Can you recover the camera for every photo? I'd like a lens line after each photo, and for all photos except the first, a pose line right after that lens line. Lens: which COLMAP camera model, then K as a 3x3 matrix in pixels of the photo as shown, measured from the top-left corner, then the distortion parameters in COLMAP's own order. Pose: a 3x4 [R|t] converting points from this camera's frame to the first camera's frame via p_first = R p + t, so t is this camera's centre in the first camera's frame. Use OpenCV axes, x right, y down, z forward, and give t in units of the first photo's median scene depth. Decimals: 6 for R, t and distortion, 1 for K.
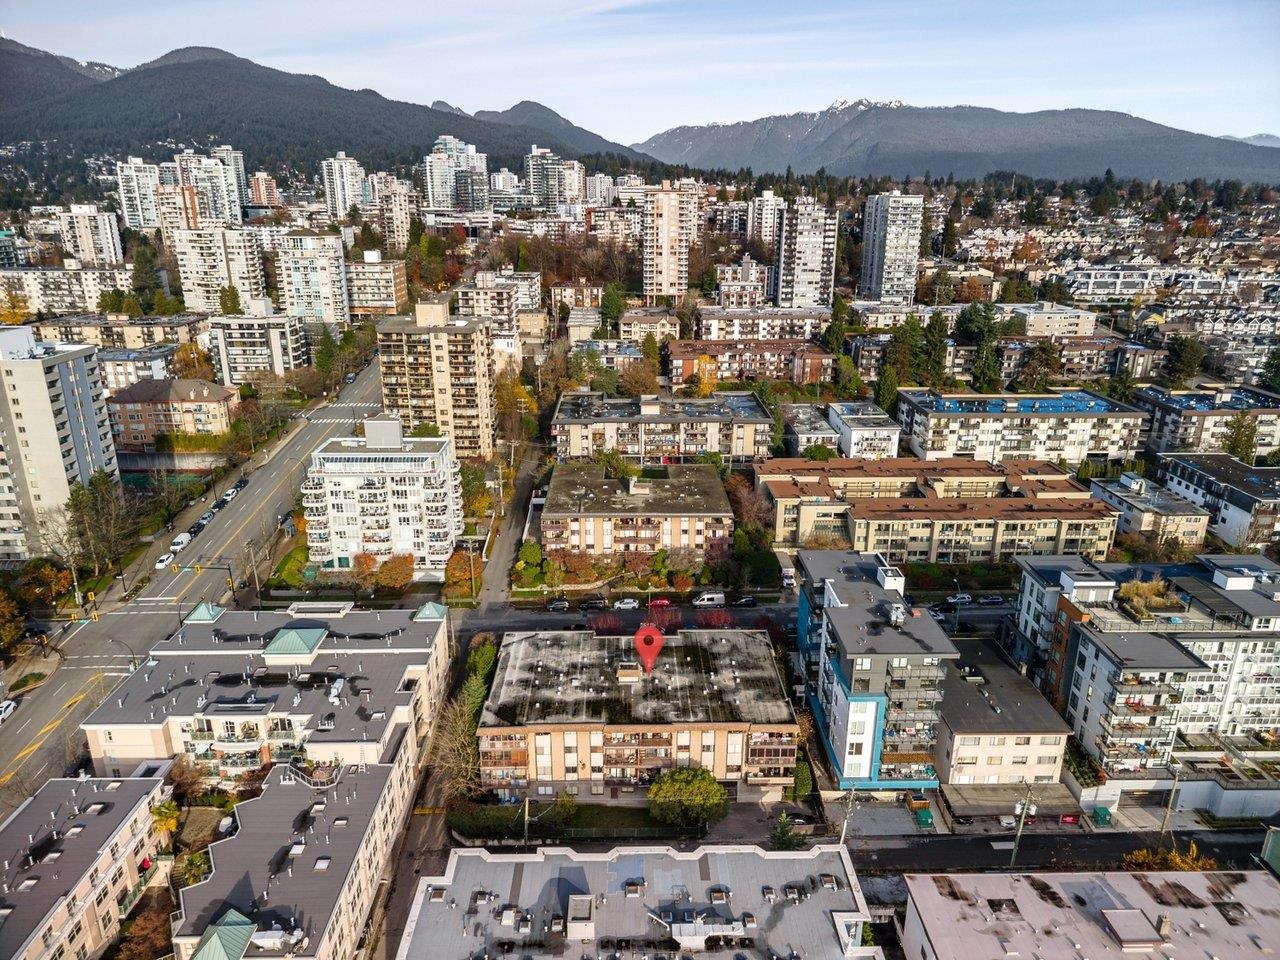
lens RADIAL K [[866.7, 0, 645.0], [0, 866.7, 489.6], [0, 0, 1]] dist [0.036691, -0.041628]
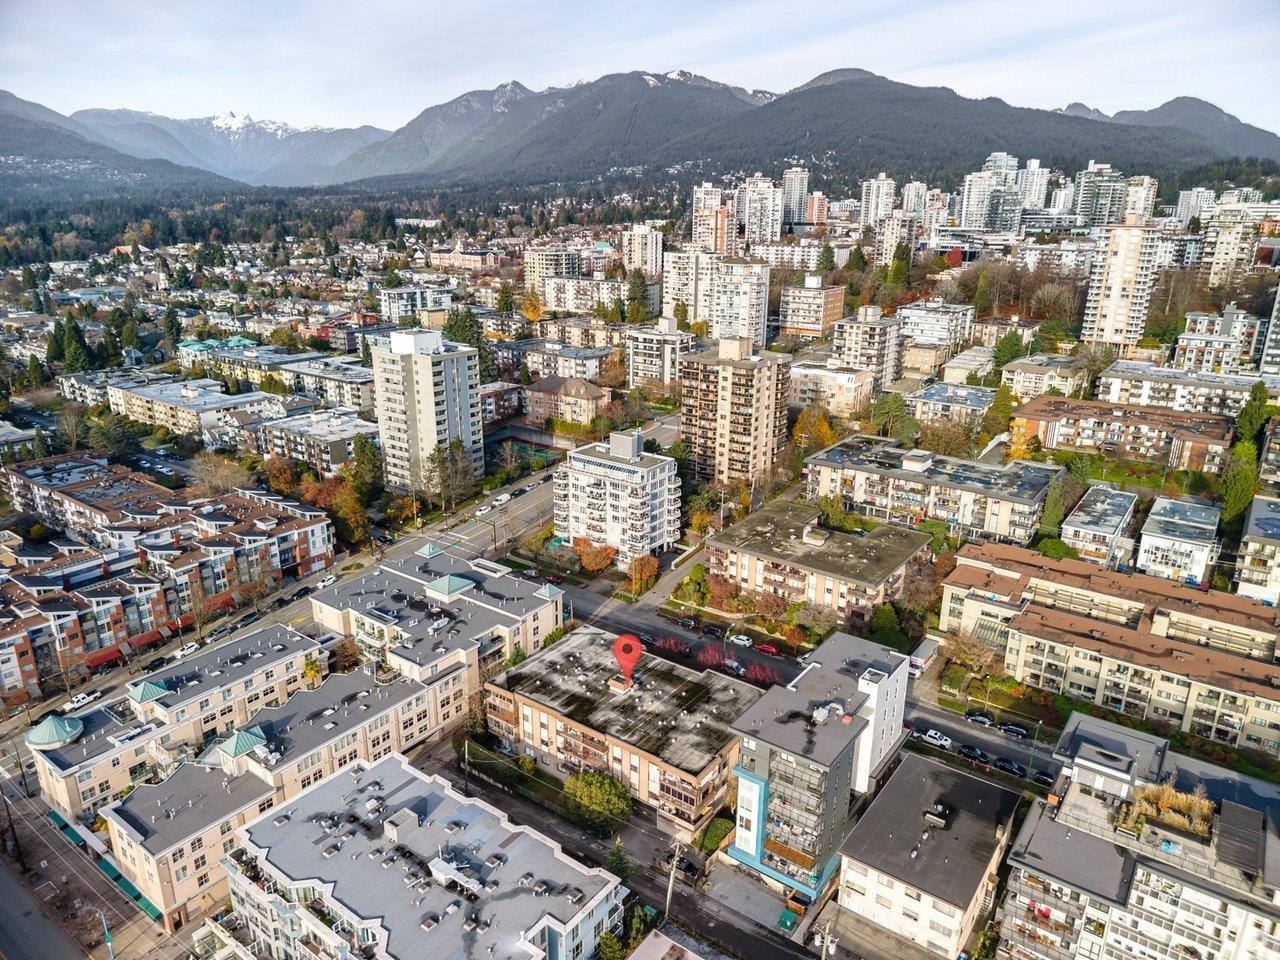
lens RADIAL K [[866.7, 0, 637.0], [0, 866.7, 487.7], [0, 0, 1]] dist [0.036691, -0.041628]
pose [[0.786415, 0.194533, -0.586266, 0.350907], [-0.199213, 0.978275, 0.057384, -0.065317], [0.584692, 0.071664, 0.808084, 0.034781]]
